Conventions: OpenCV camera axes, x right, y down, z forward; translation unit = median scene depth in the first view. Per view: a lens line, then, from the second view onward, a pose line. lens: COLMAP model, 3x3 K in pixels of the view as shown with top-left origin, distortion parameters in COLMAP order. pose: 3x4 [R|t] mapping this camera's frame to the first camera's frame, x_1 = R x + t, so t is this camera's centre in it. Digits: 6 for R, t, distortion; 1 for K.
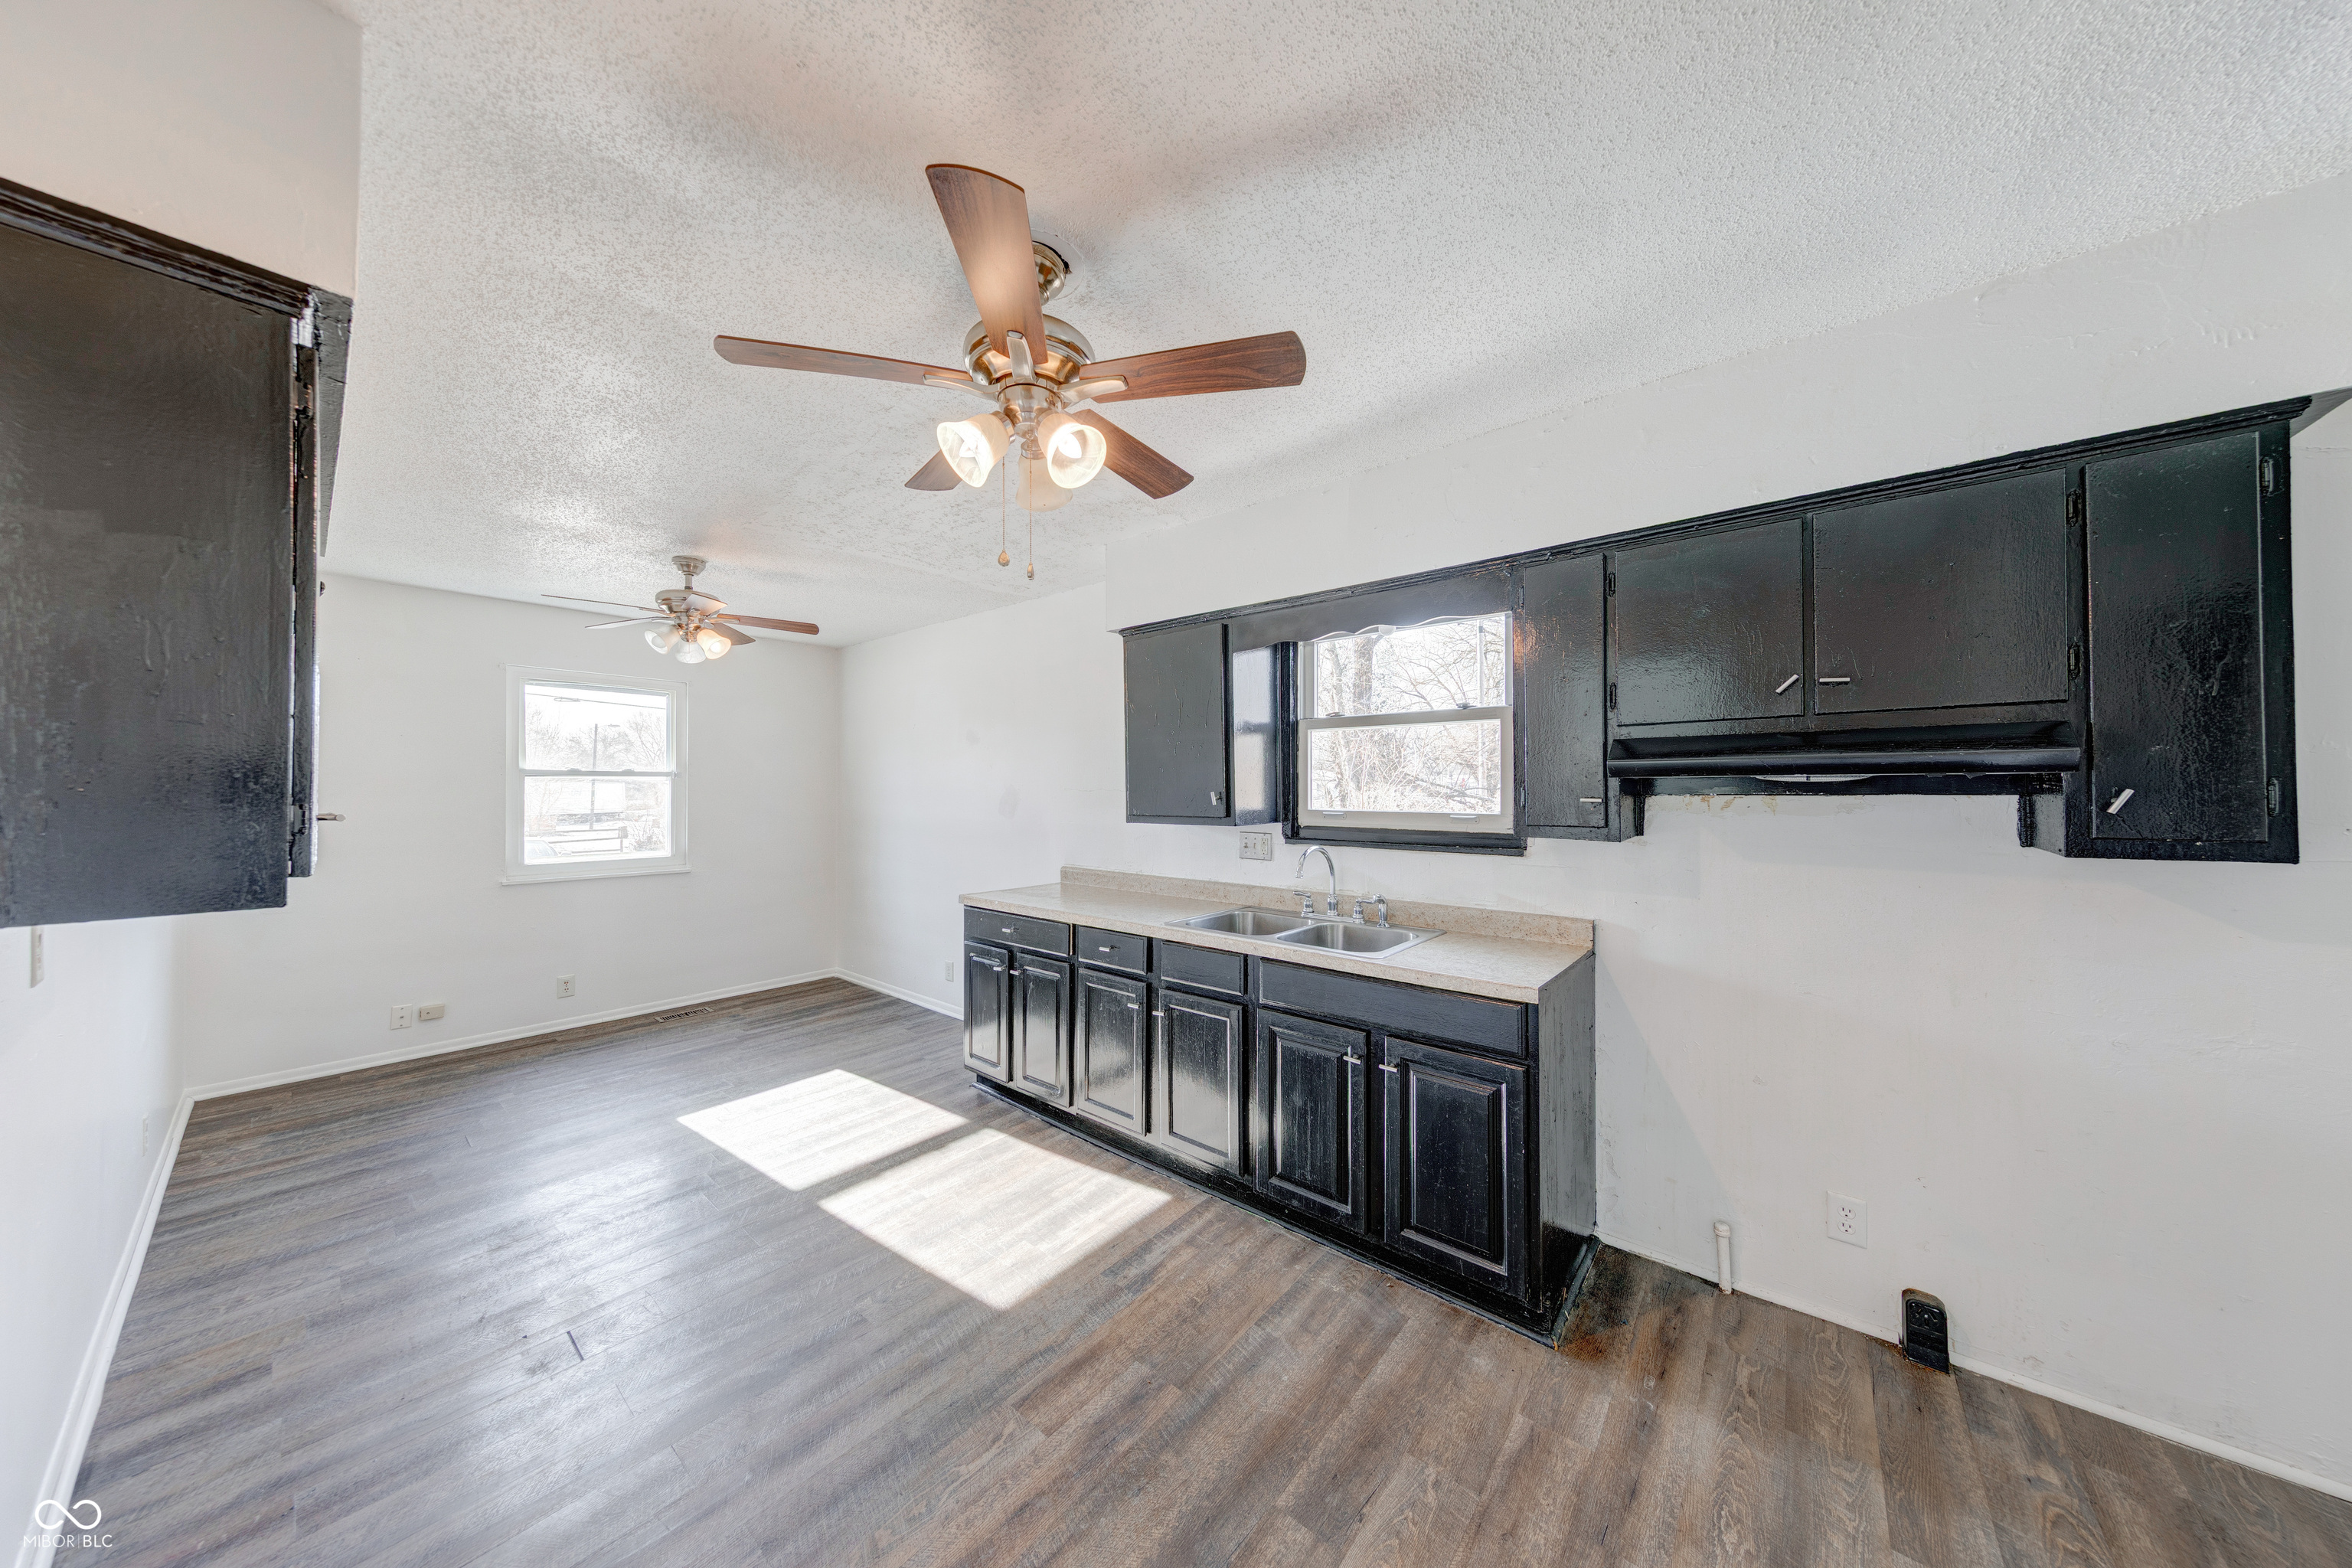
lens RADIAL K [[744.9, 0, 1173.6], [0, 744.9, 785.3], [0, 0, 1]] dist [0.005930, -0.000880]
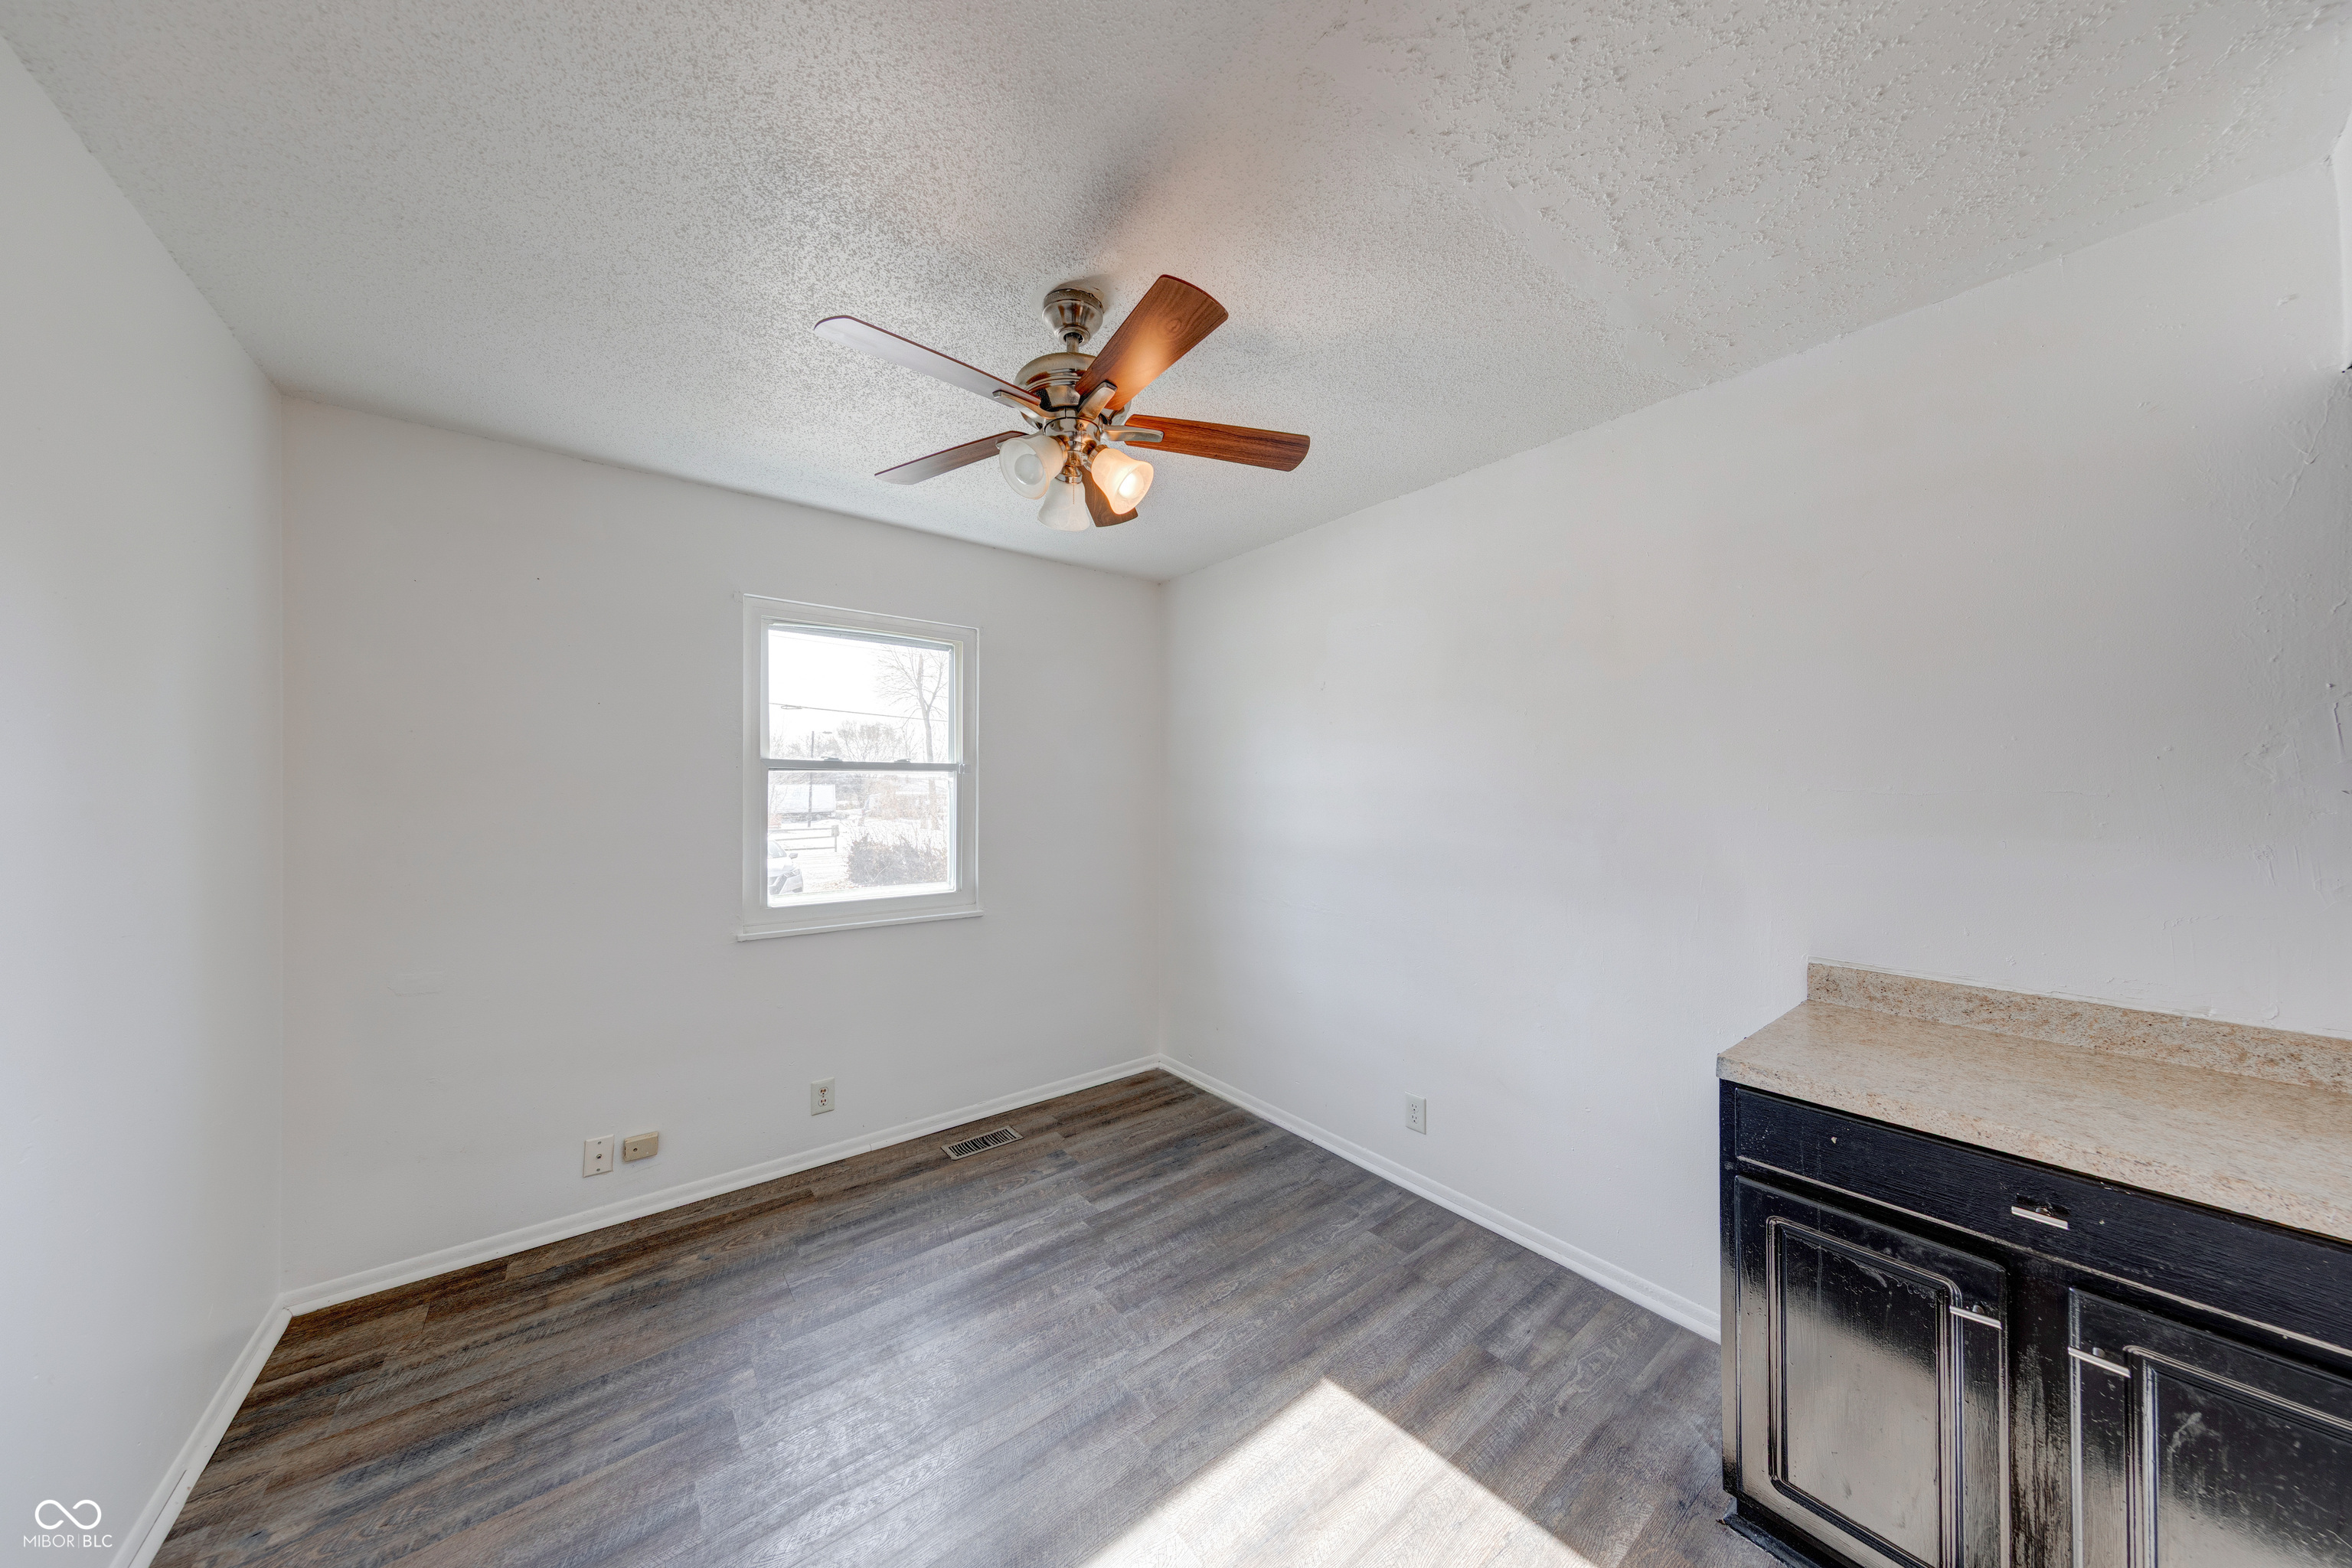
lens RADIAL K [[744.9, 0, 1171.3], [0, 744.9, 787.6], [0, 0, 1]] dist [0.005930, -0.000880]
pose [[0.978637, -0.000500, -0.205594, -0.665657], [0.000678, 0.999999, 0.000797, 0.004636], [0.205593, -0.000919, 0.978637, 0.746083]]
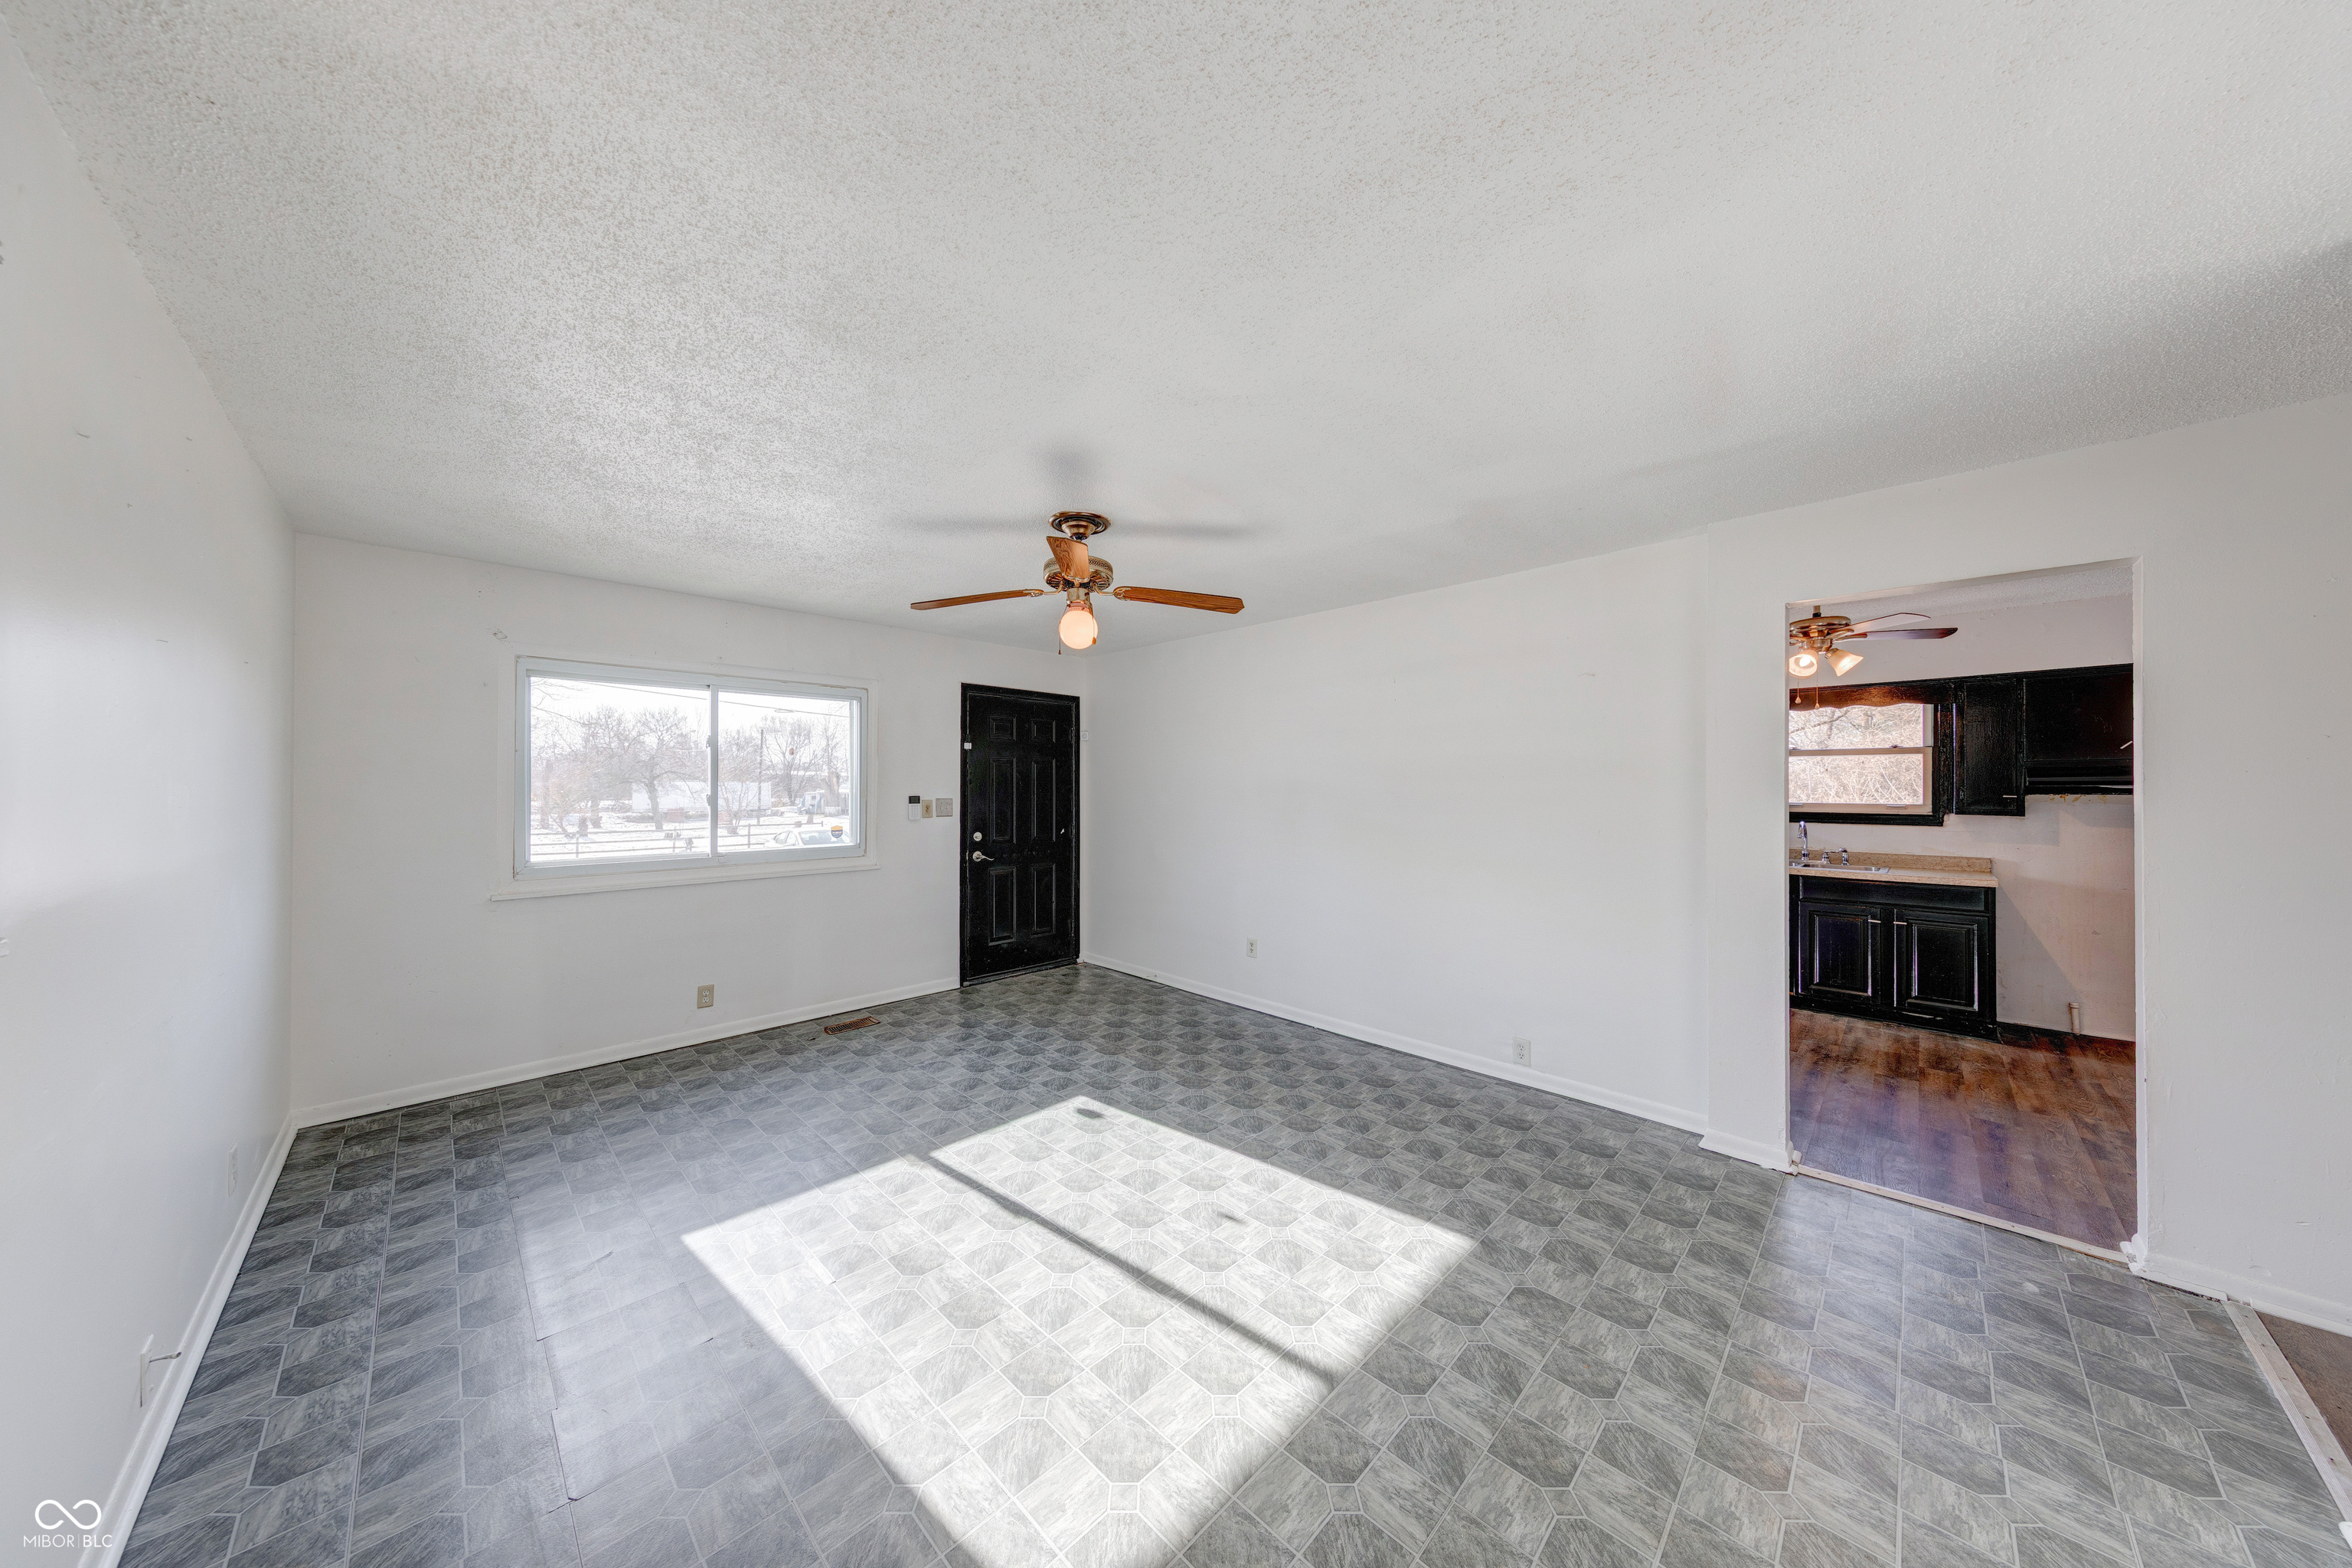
lens RADIAL K [[744.9, 0, 1165.1], [0, 744.9, 783.1], [0, 0, 1]] dist [0.005930, -0.000880]
pose [[0.995436, 0.000527, -0.095431, -1.297883], [-0.000565, 1.000000, -0.000369, -0.012954], [0.095431, 0.000422, 0.995436, -1.074693]]
